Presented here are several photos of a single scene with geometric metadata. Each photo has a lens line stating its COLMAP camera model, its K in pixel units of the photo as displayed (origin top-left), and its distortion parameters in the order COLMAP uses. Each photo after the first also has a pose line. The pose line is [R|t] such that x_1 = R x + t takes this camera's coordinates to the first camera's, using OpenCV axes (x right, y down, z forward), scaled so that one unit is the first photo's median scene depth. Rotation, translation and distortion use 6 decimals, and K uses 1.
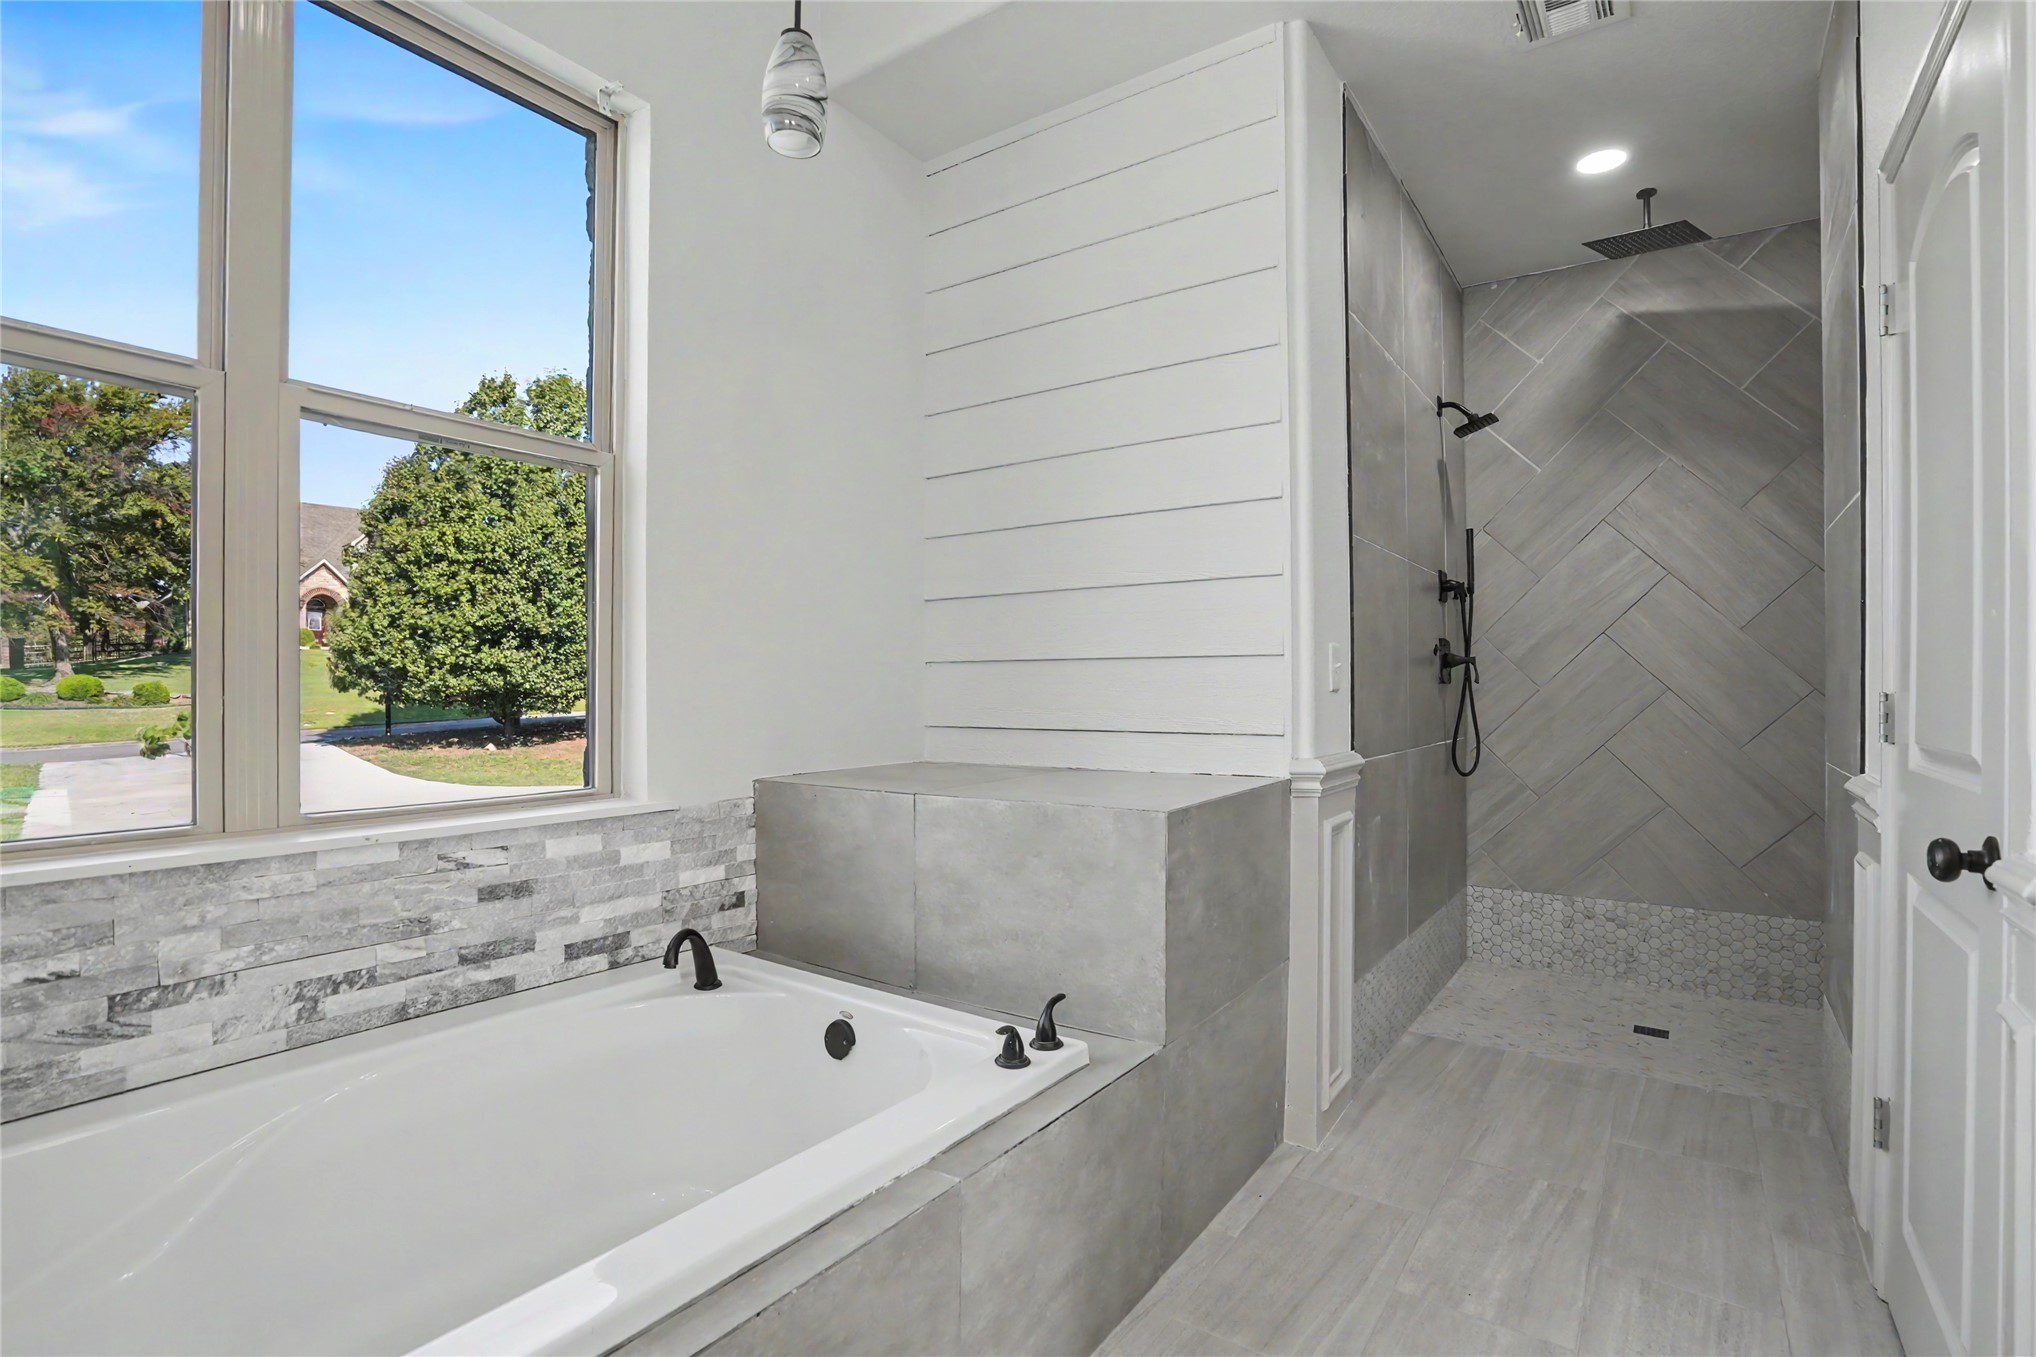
lens RADIAL K [[967.7, 0, 974.5], [0, 967.7, 700.0], [0, 0, 1]] dist [-0.056374, 0.030659]
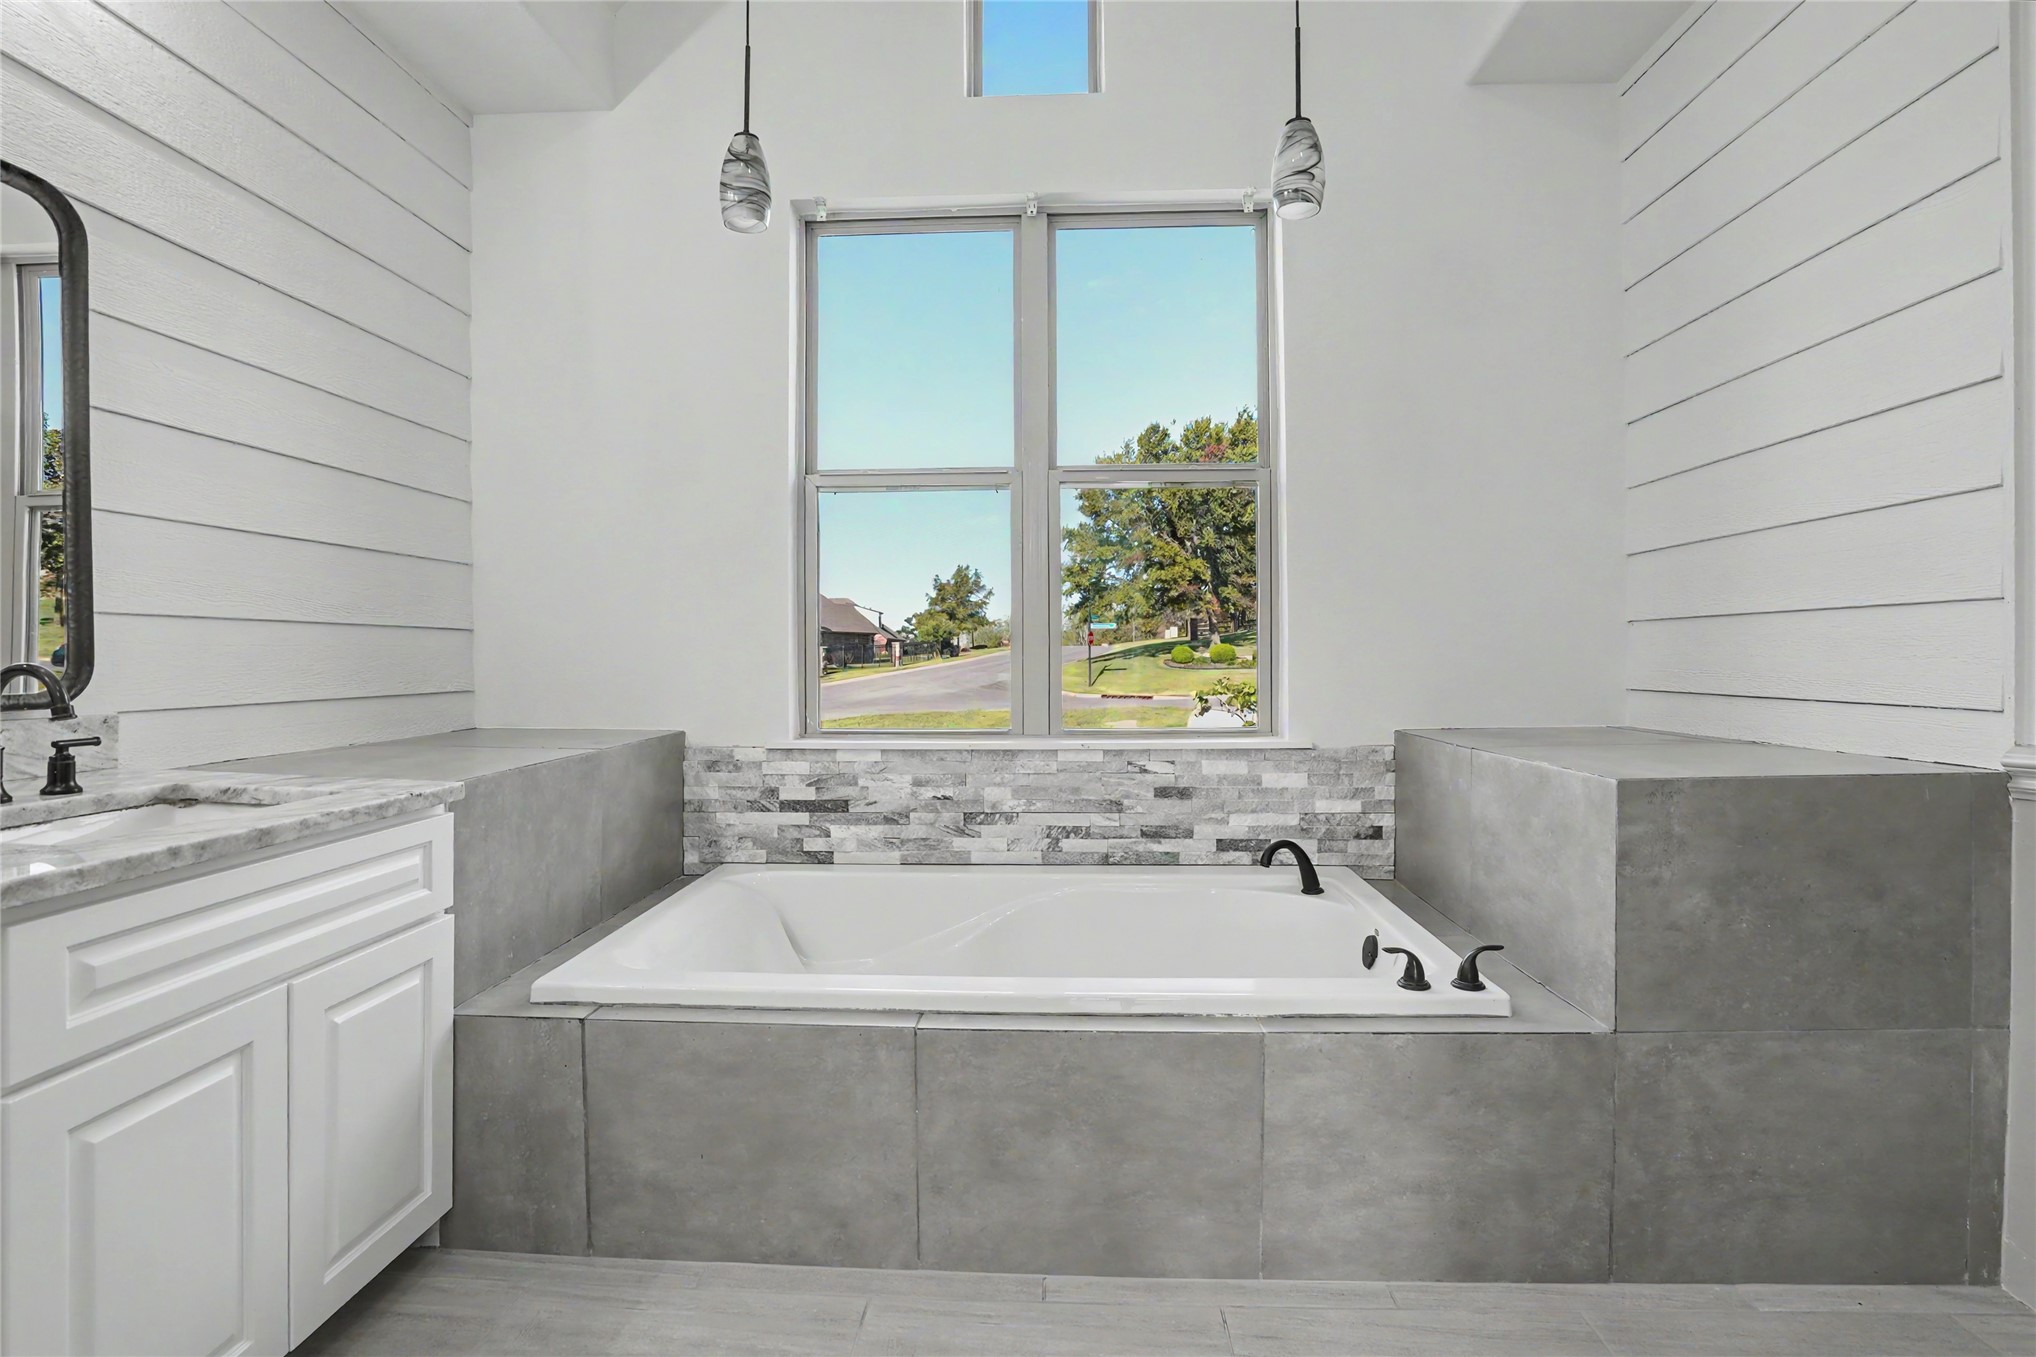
lens RADIAL K [[960.6, 0, 1018.0], [0, 960.6, 678.5], [0, 0, 1]] dist [-0.024732, 0.000382]
pose [[0.547149, 0.015639, -0.836889, 0.584841], [-0.002563, 0.999852, 0.017009, 0.004775], [0.837031, -0.007162, 0.547109, 0.015860]]
